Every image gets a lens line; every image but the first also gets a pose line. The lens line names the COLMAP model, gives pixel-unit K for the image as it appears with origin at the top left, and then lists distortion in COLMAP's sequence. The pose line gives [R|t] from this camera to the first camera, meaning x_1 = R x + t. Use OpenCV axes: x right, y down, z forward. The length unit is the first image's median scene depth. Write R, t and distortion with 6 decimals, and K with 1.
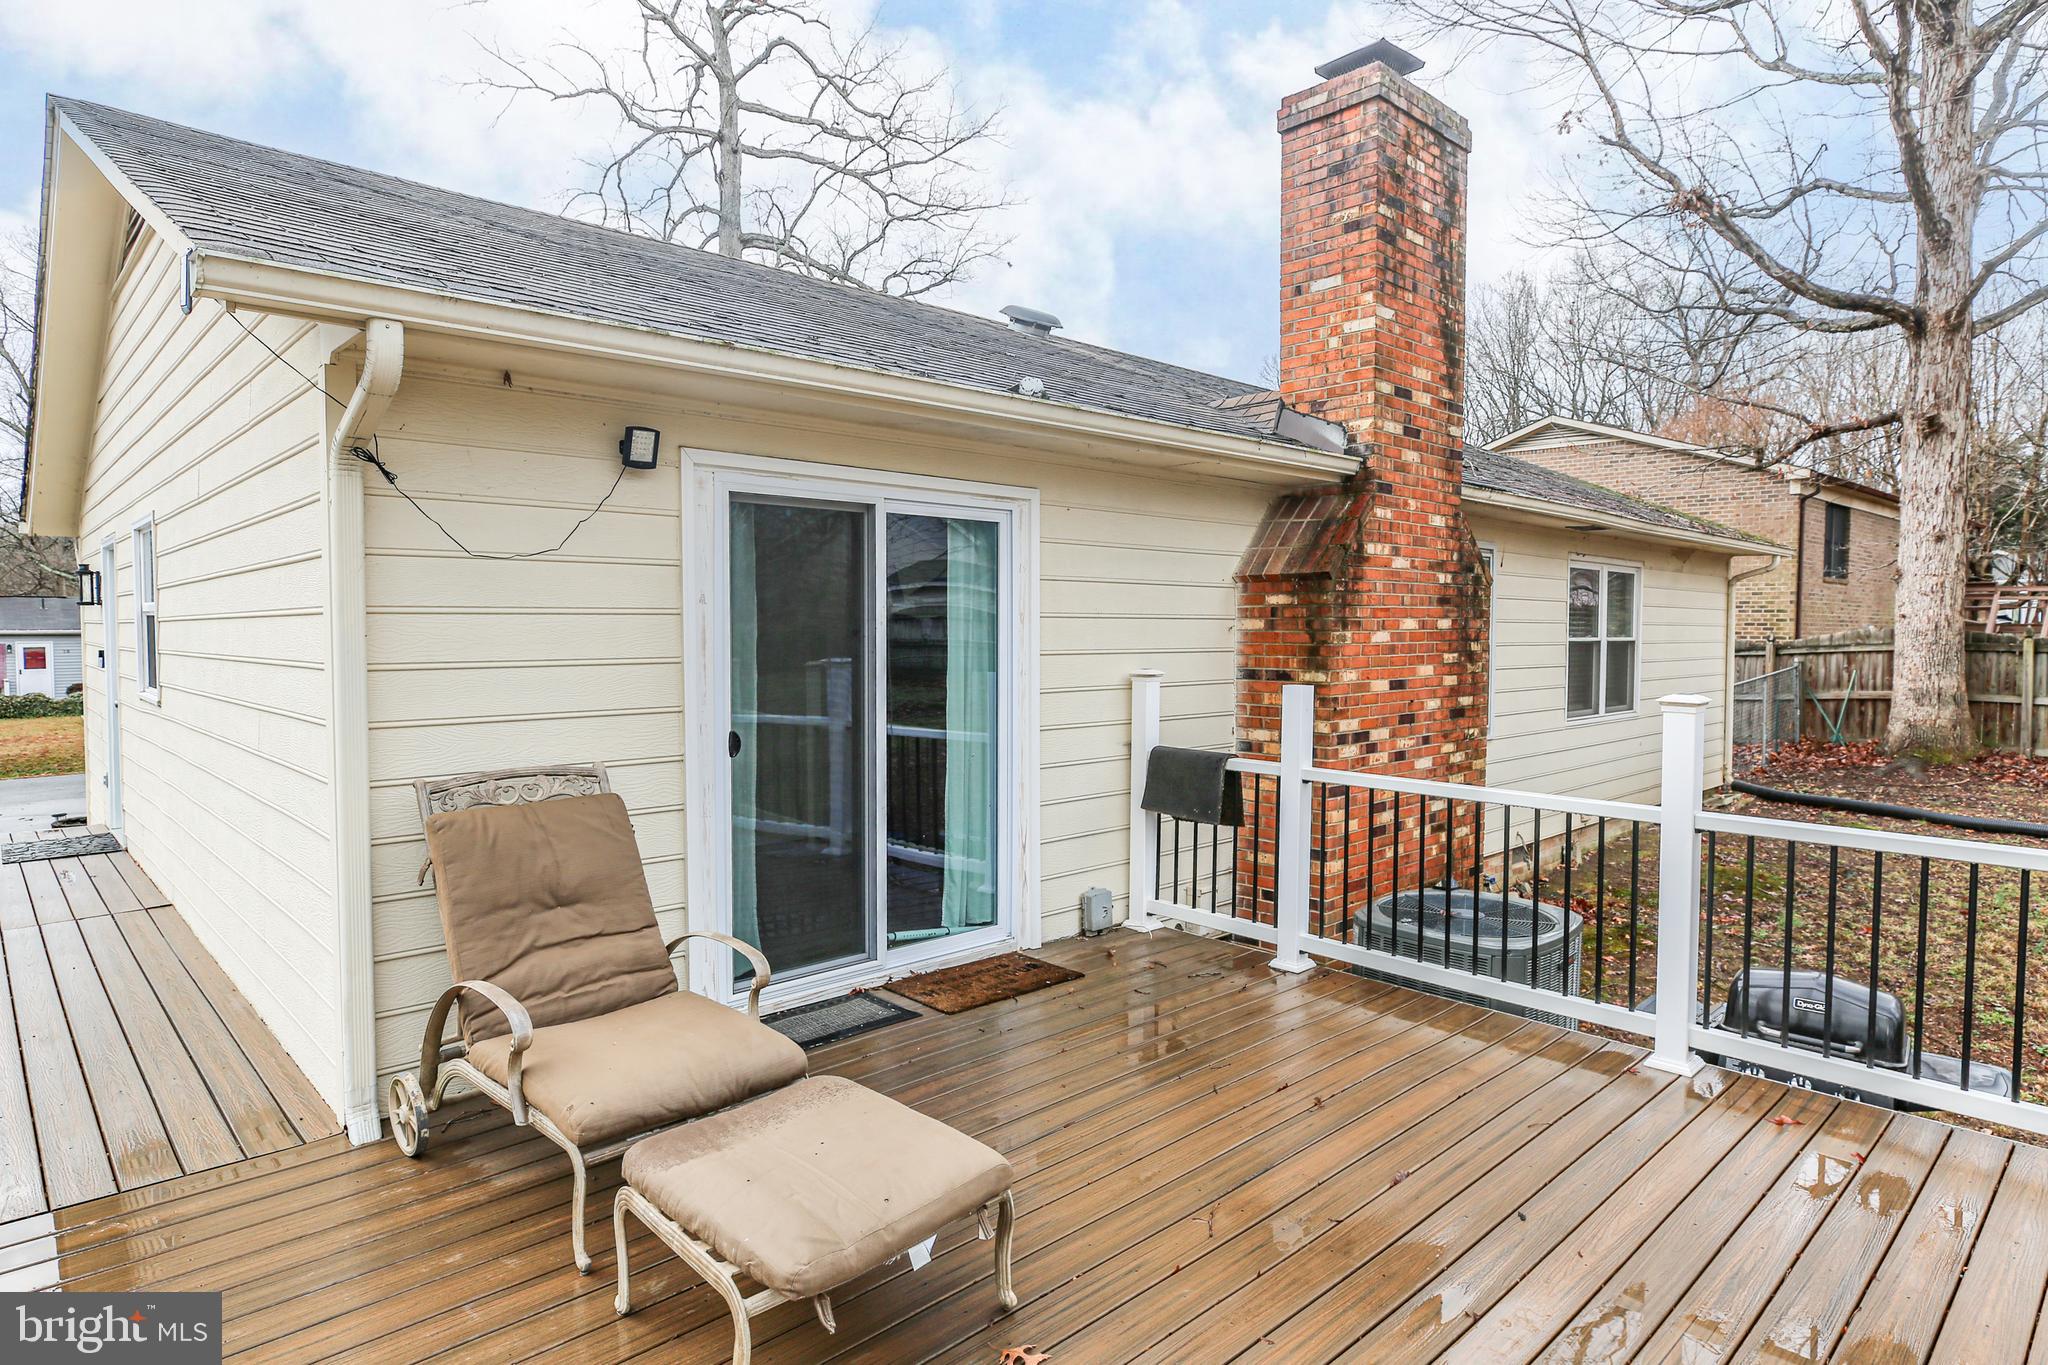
lens RADIAL K [[1110.8, 0, 1028.9], [0, 1110.8, 678.1], [0, 0, 1]] dist [-0.016067, -0.000167]
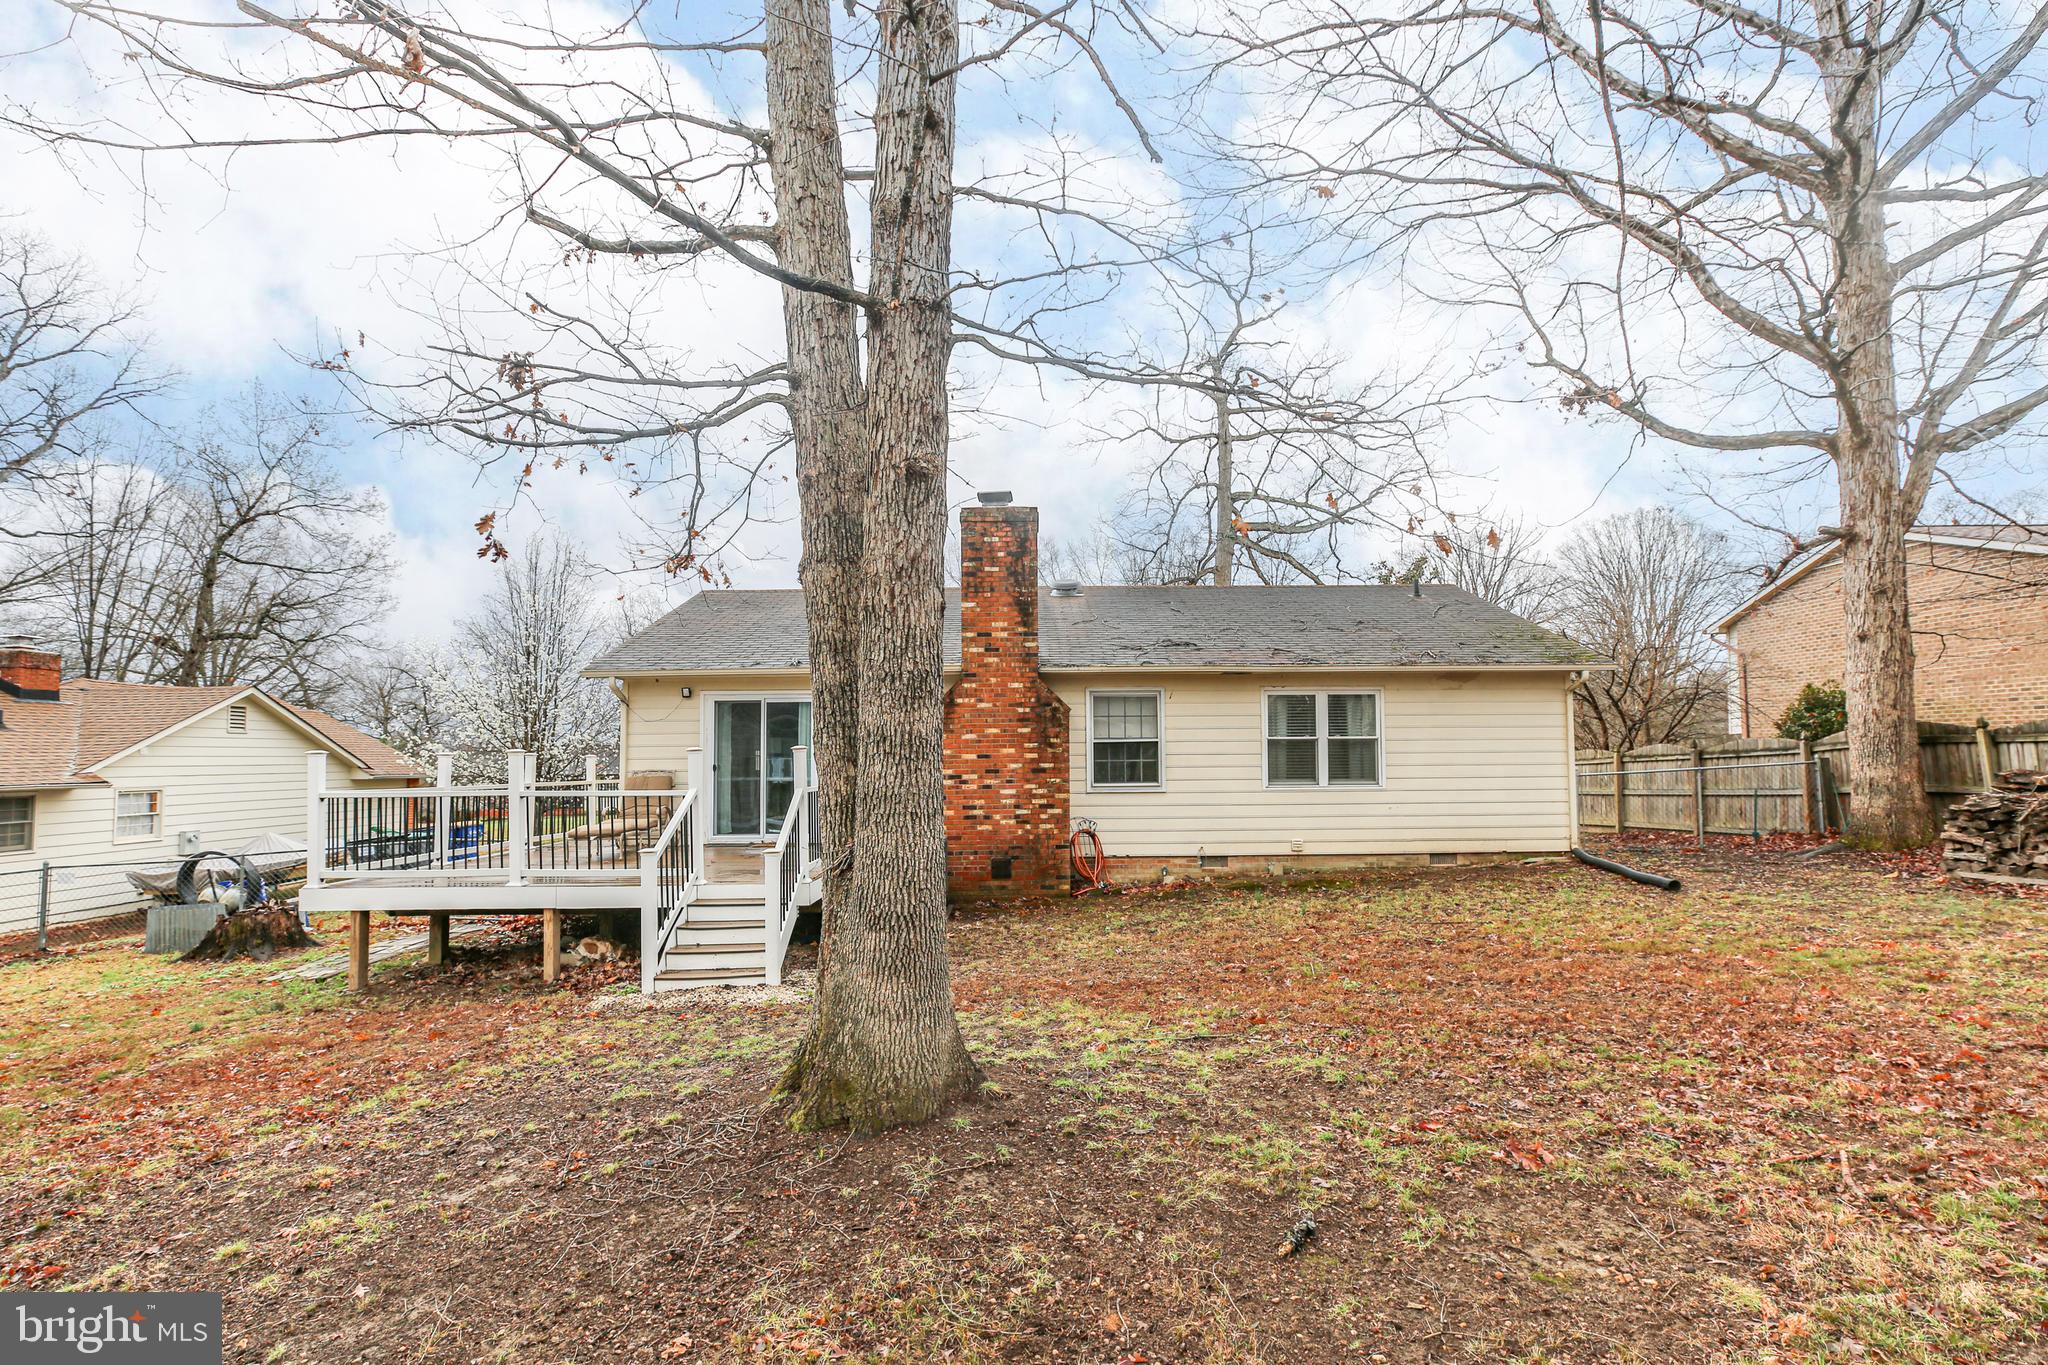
lens RADIAL K [[936.2, 0, 1064.8], [0, 936.2, 725.4], [0, 0, 1]] dist [-0.038813, 0.009707]
pose [[0.746458, -0.036324, -0.664440, 1.192245], [-0.020271, 0.996804, -0.077267, 0.060338], [0.665124, 0.071145, 0.743336, -0.246878]]
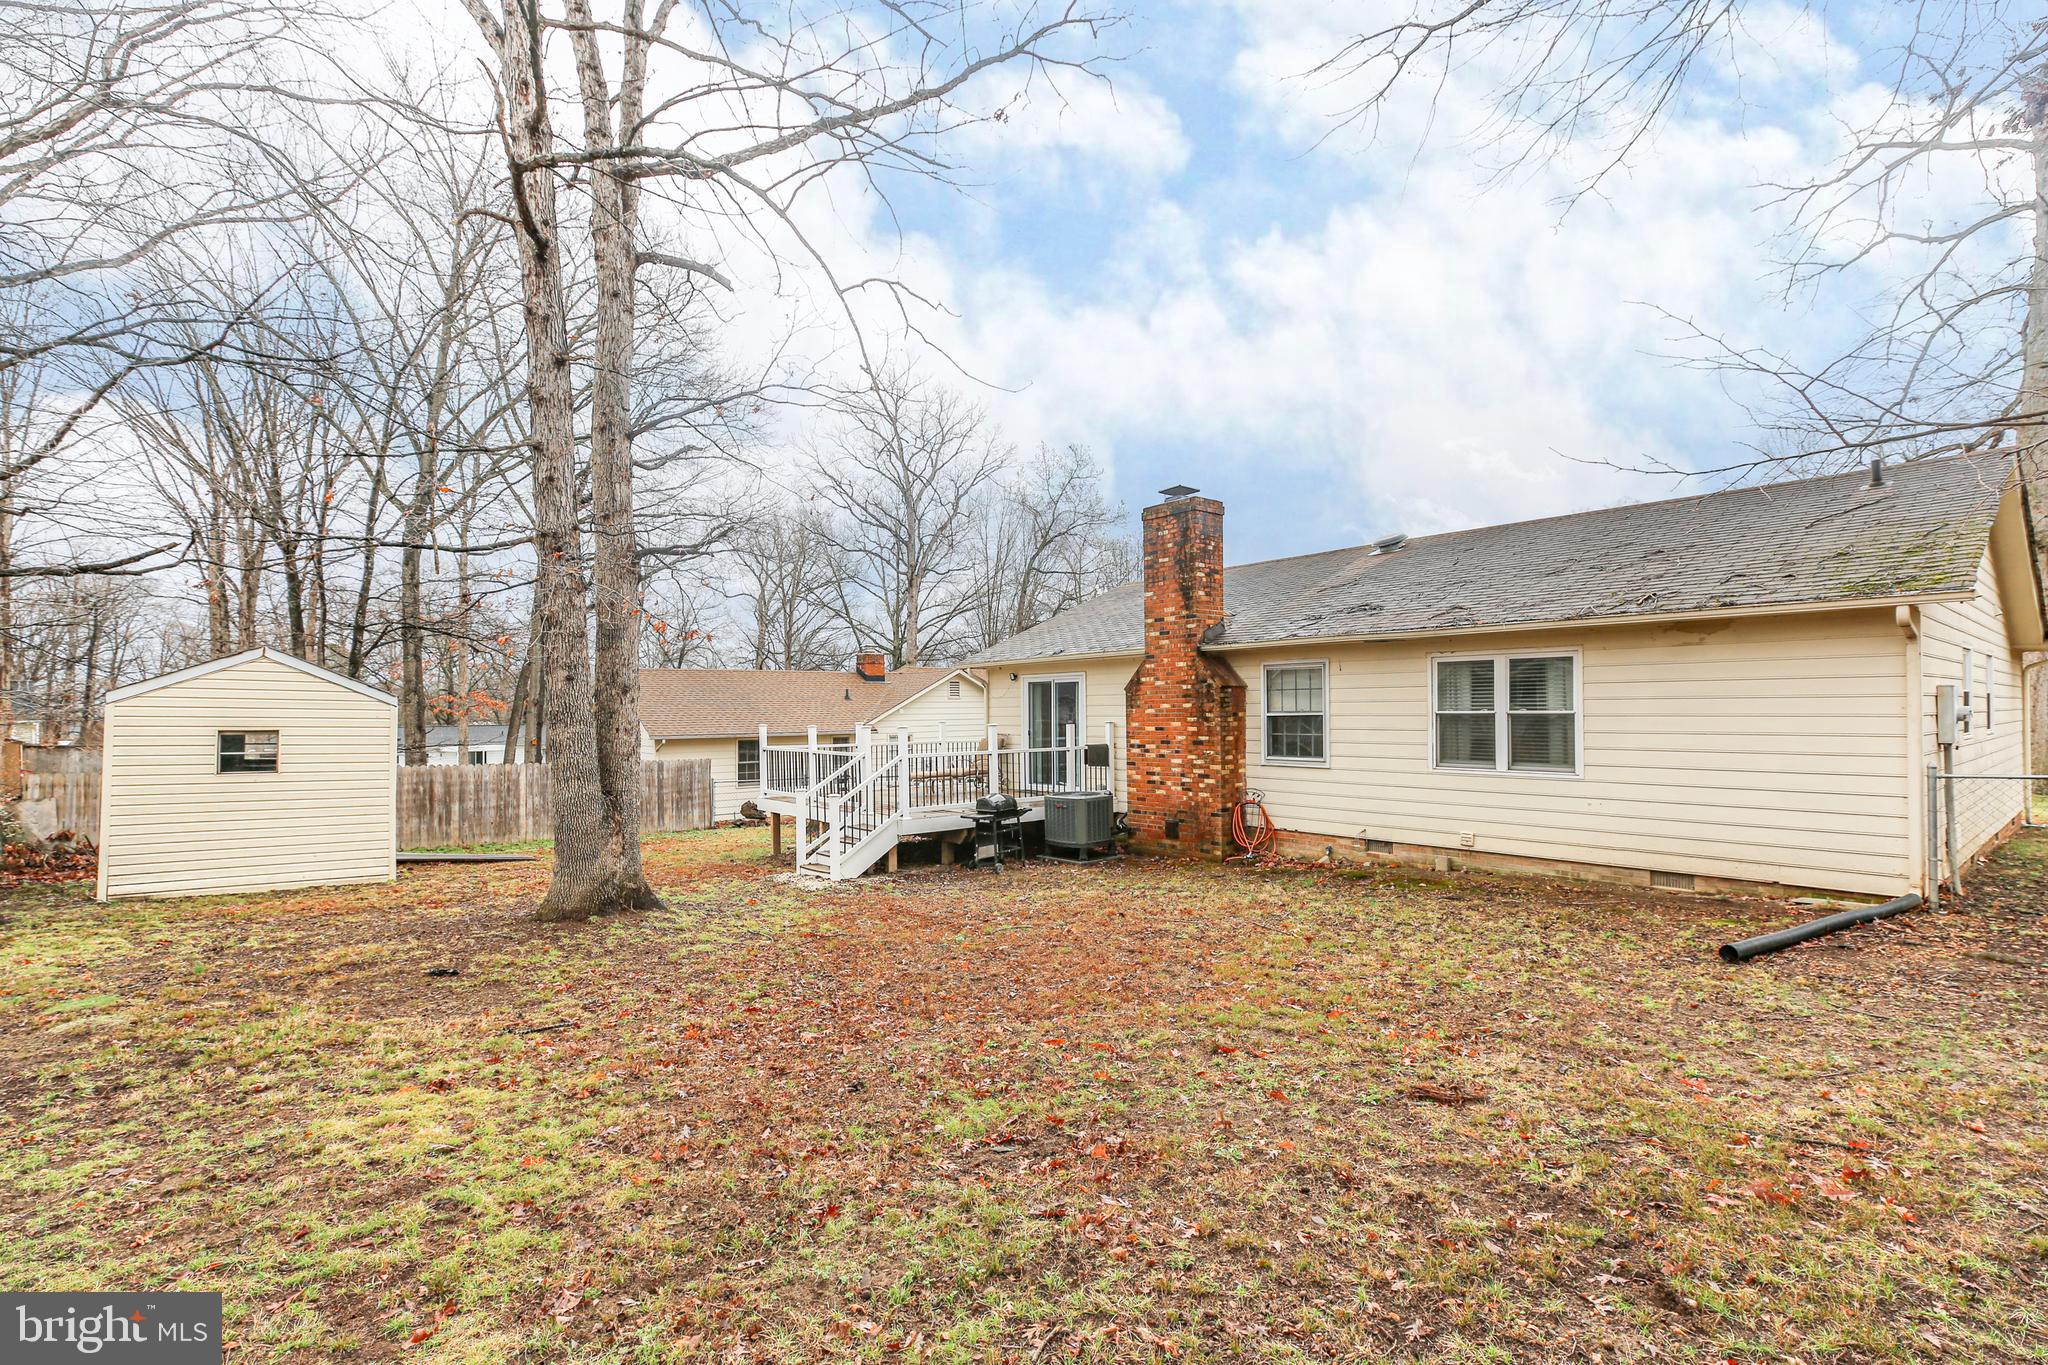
lens RADIAL K [[936.2, 0, 1011.0], [0, 936.2, 698.0], [0, 0, 1]] dist [-0.038813, 0.009707]
pose [[-0.064402, -0.017904, -0.997763, 1.731042], [-0.041092, 0.999039, -0.015275, -0.012521], [0.997078, 0.040017, -0.065076, 0.525833]]
